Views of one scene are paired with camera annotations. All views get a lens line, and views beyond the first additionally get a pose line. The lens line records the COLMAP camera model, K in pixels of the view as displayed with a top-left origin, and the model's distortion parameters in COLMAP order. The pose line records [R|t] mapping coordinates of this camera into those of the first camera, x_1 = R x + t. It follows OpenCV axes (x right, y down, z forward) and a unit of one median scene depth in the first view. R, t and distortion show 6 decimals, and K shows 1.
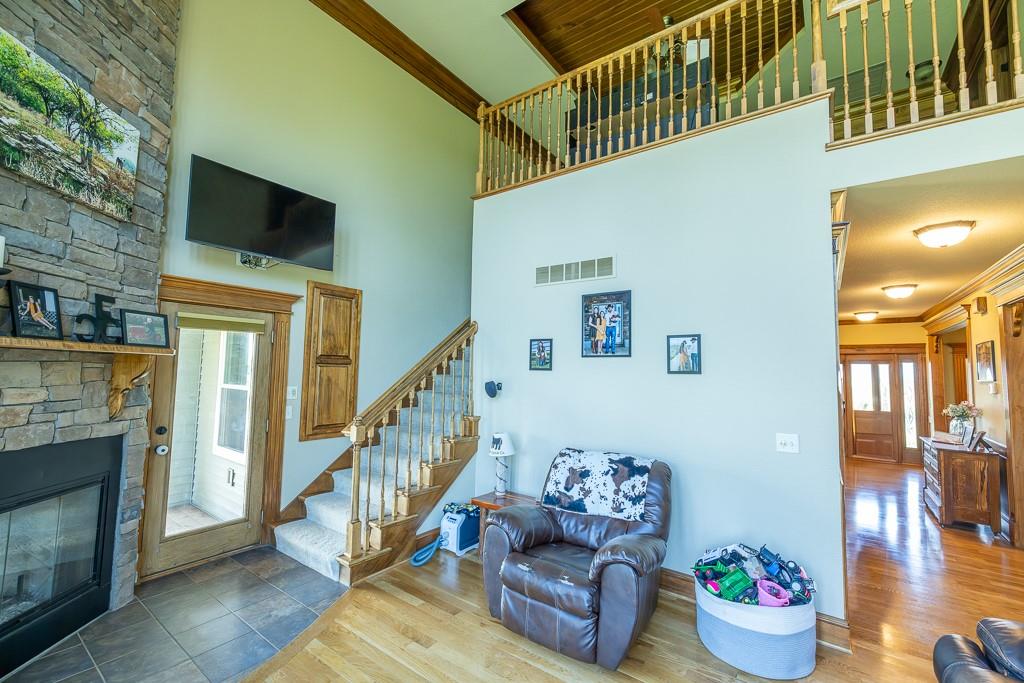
lens RADIAL K [[434.7, 0, 515.7], [0, 434.7, 336.2], [0, 0, 1]] dist [-0.000416, 0.000302]
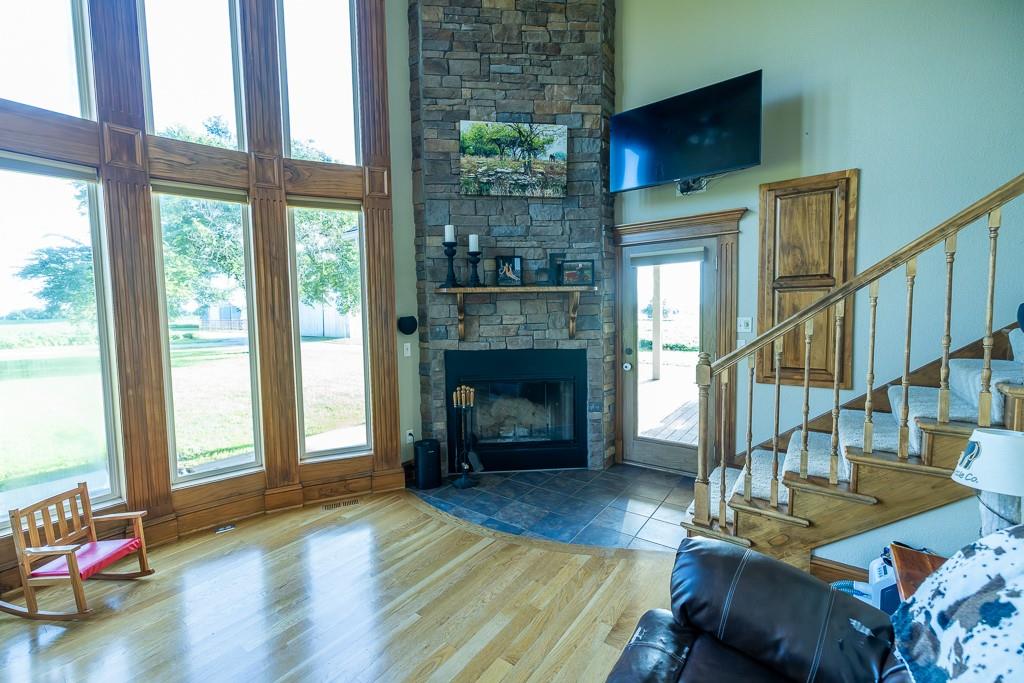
lens RADIAL K [[434.7, 0, 515.7], [0, 434.7, 336.2], [0, 0, 1]] dist [-0.000416, 0.000302]
pose [[-0.018118, 0.038389, -0.999099, 0.559275], [0.098536, 0.994467, 0.036424, 0.122745], [0.994969, -0.097788, -0.021801, 0.904811]]
